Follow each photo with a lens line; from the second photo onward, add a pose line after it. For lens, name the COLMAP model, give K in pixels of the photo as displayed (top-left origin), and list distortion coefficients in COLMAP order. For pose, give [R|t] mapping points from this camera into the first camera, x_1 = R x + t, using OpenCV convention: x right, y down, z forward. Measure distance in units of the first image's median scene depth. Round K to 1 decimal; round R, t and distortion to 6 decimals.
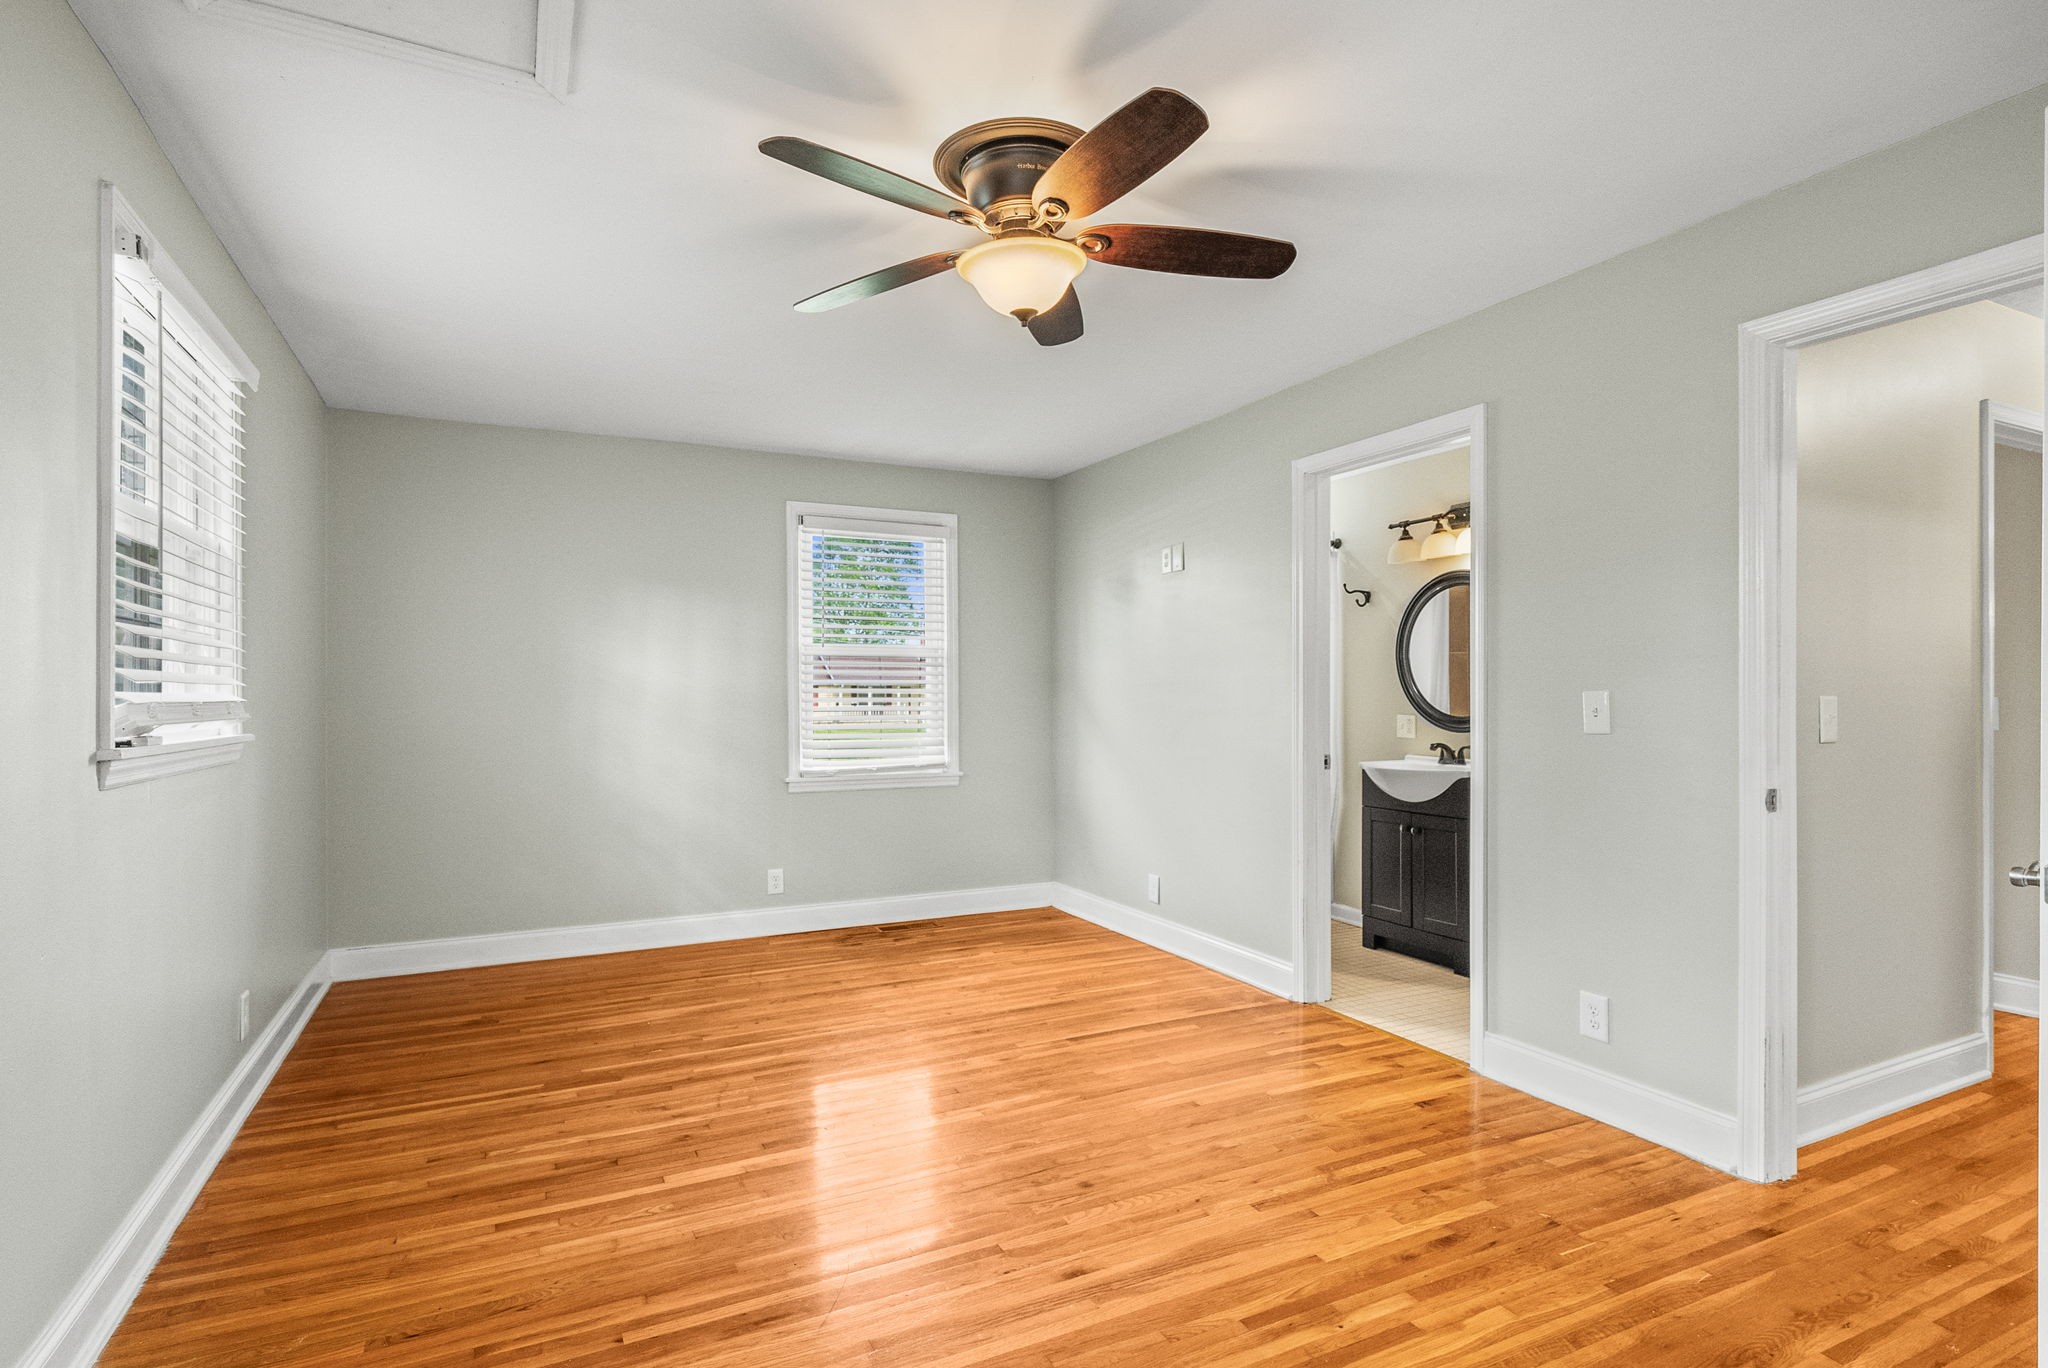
lens RADIAL K [[1031.3, 0, 1024.4], [0, 1031.3, 693.8], [0, 0, 1]] dist [0.003201, -0.001901]
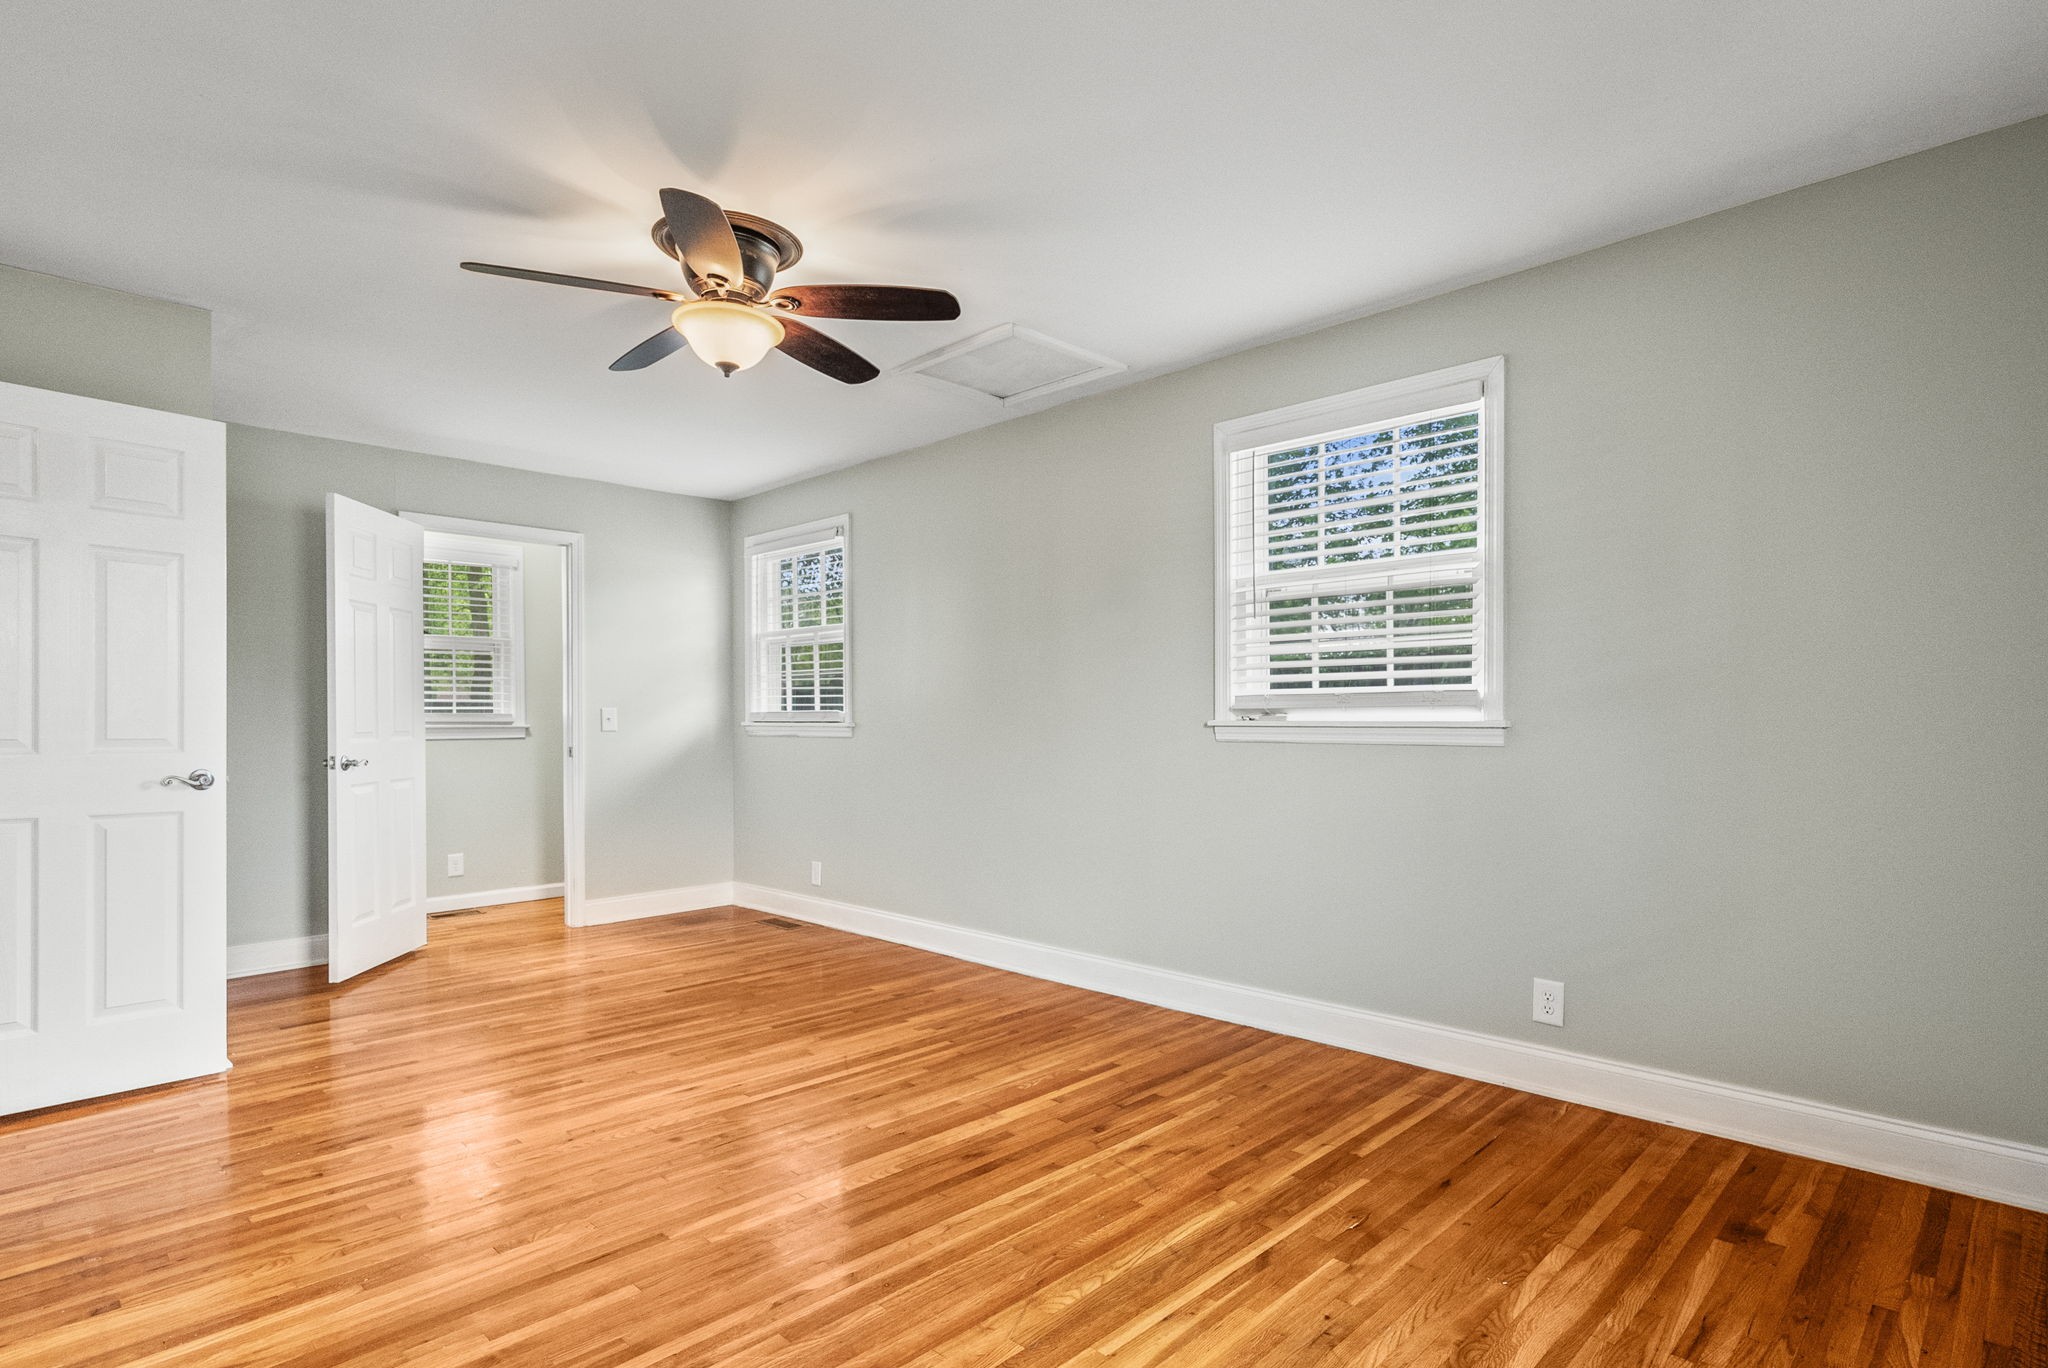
lens RADIAL K [[1031.3, 0, 1009.6], [0, 1031.3, 721.0], [0, 0, 1]] dist [0.003201, -0.001901]
pose [[-0.948397, 0.003067, -0.317069, 0.046745], [0.003430, 0.999994, -0.000588, 0.029522], [0.317066, -0.001645, -0.948402, 1.452687]]
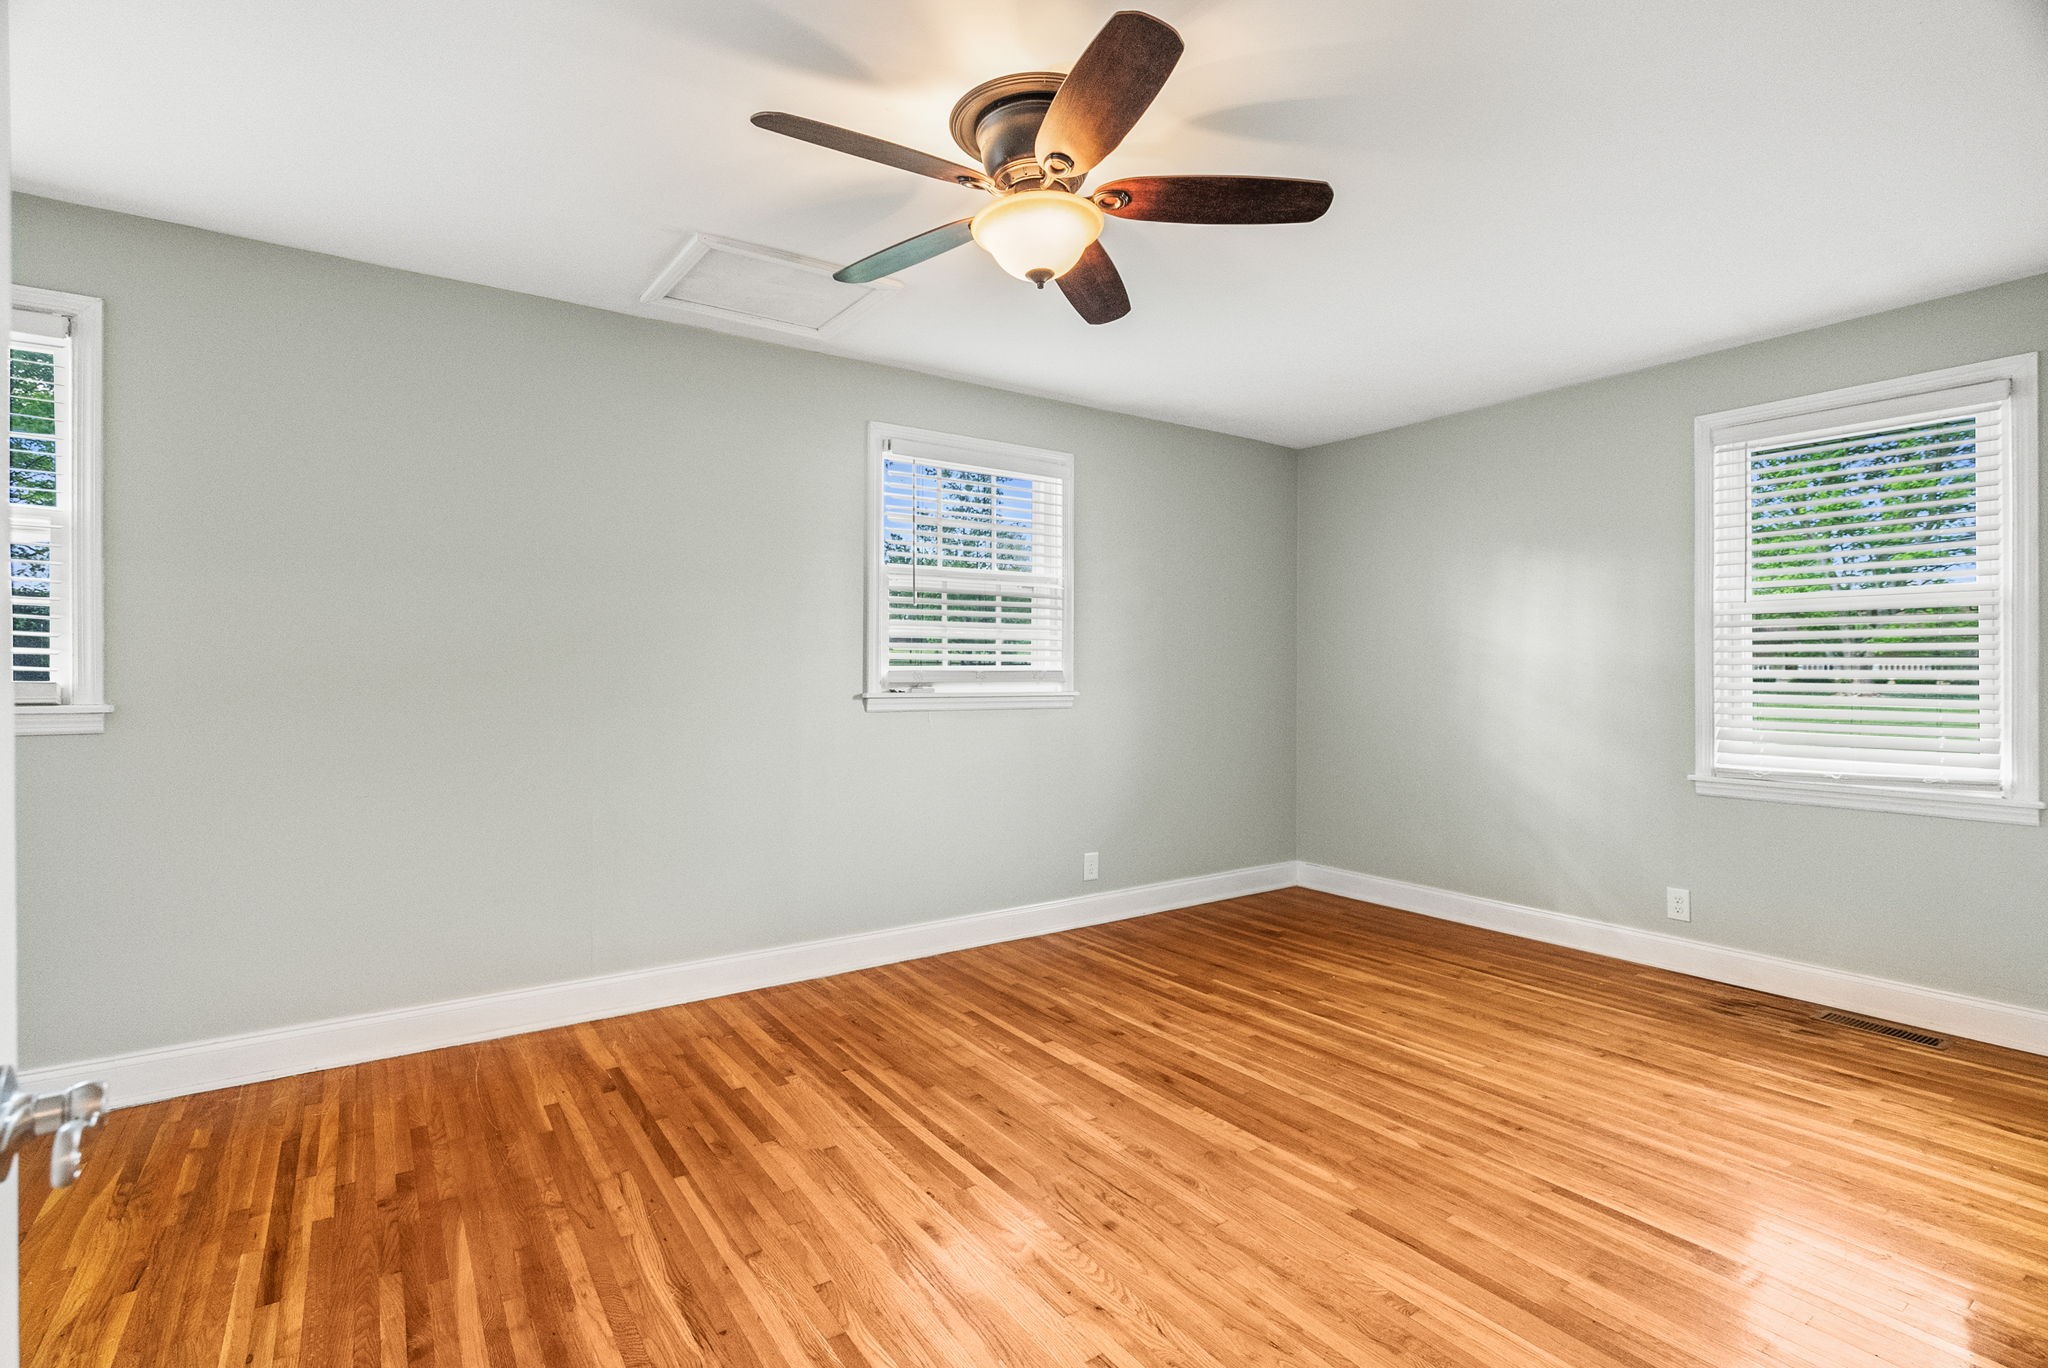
lens RADIAL K [[964.2, 0, 1015.7], [0, 964.2, 669.5], [0, 0, 1]] dist [-0.005492, 0.002264]
pose [[0.133374, -0.001131, -0.991065, 0.583464], [-0.000130, 0.999999, -0.001158, 0.004969], [0.991066, 0.000283, 0.133374, 0.555596]]
